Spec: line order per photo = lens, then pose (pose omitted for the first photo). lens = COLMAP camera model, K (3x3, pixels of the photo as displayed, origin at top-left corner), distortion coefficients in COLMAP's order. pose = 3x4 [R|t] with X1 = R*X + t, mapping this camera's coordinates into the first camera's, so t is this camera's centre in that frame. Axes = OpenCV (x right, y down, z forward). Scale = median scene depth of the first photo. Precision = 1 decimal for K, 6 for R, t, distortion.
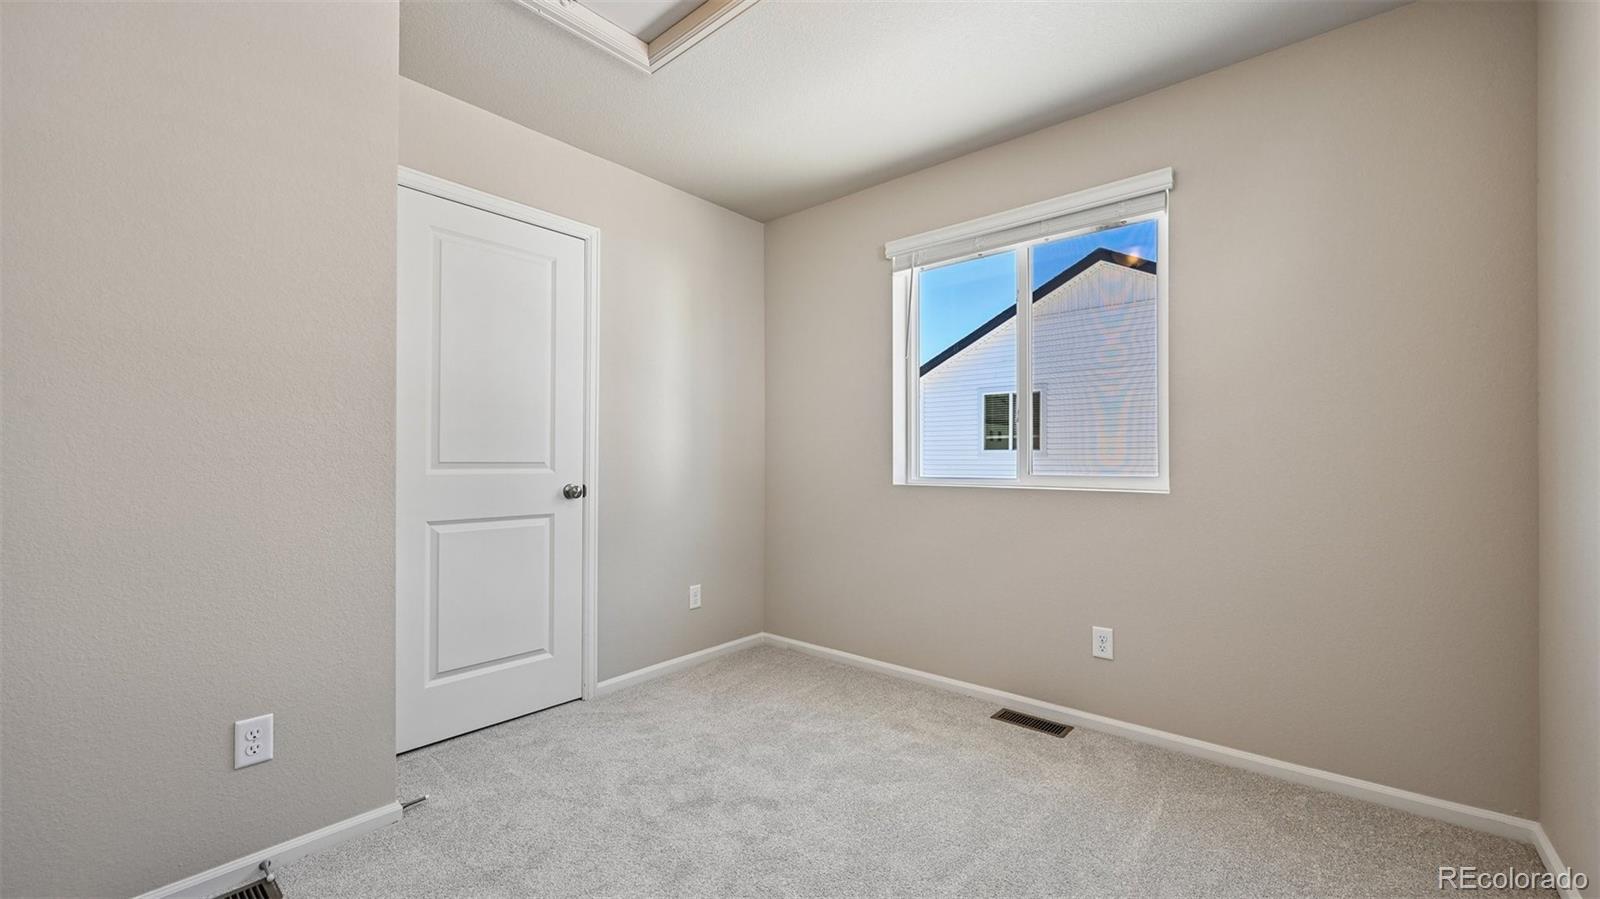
lens RADIAL K [[625.8, 0, 794.8], [0, 625.8, 460.2], [0, 0, 1]] dist [0.002404, 0.000580]
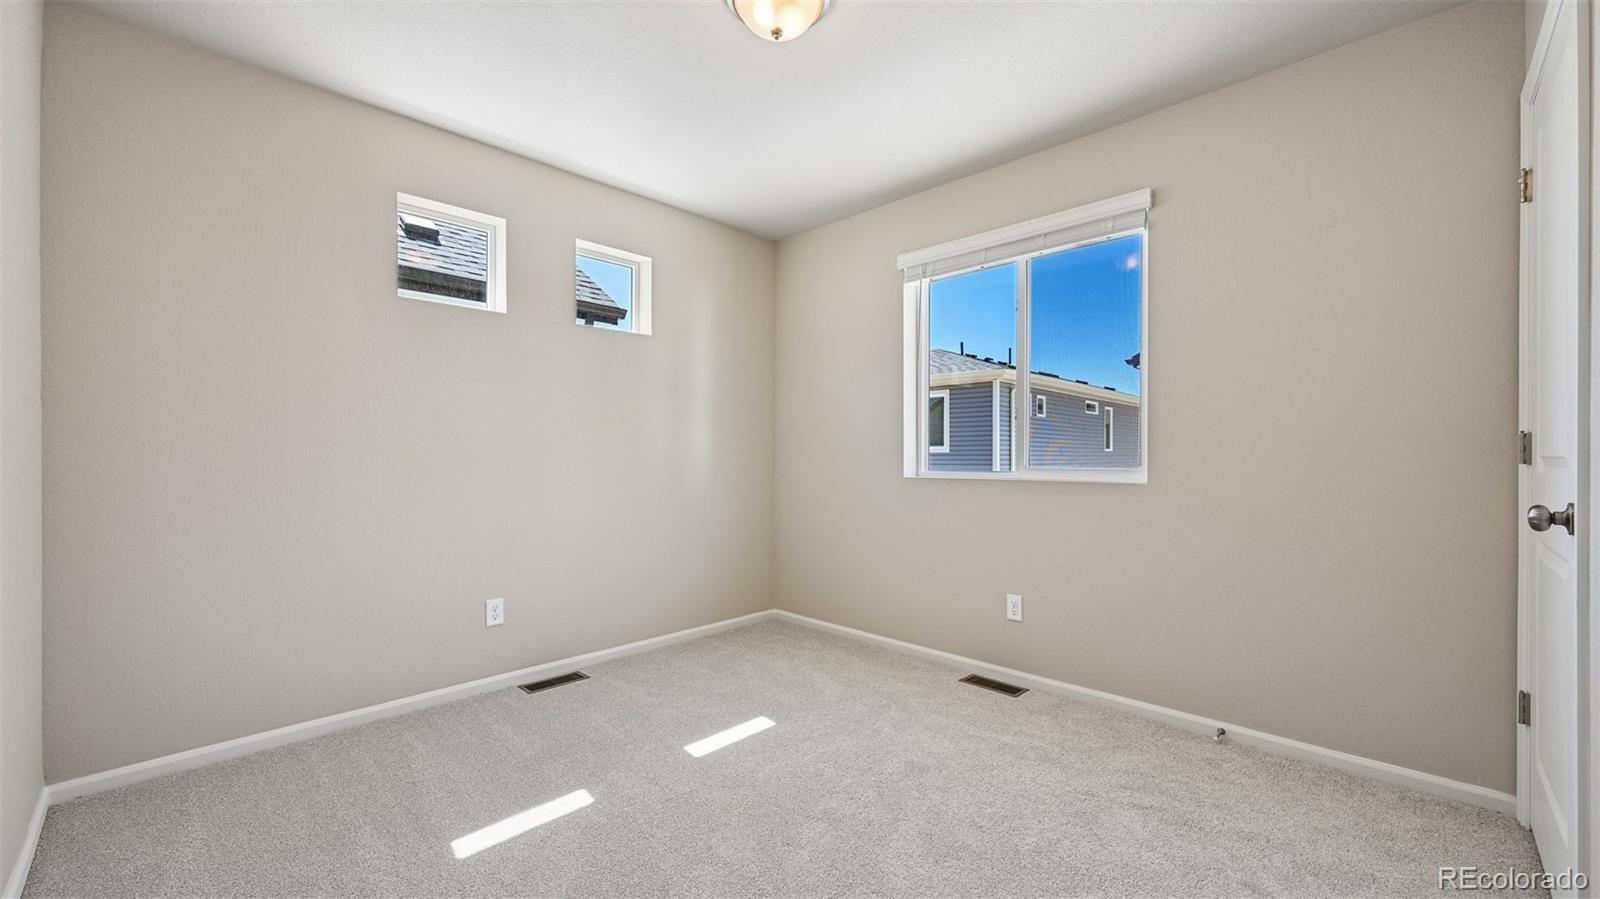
lens RADIAL K [[625.8, 0, 852.8], [0, 625.8, 457.2], [0, 0, 1]] dist [0.002404, 0.000580]
pose [[0.999543, 0.001631, -0.030195, 0.140619], [-0.001481, 0.999986, 0.005002, -0.001981], [0.030203, -0.004955, 0.999532, -0.132998]]
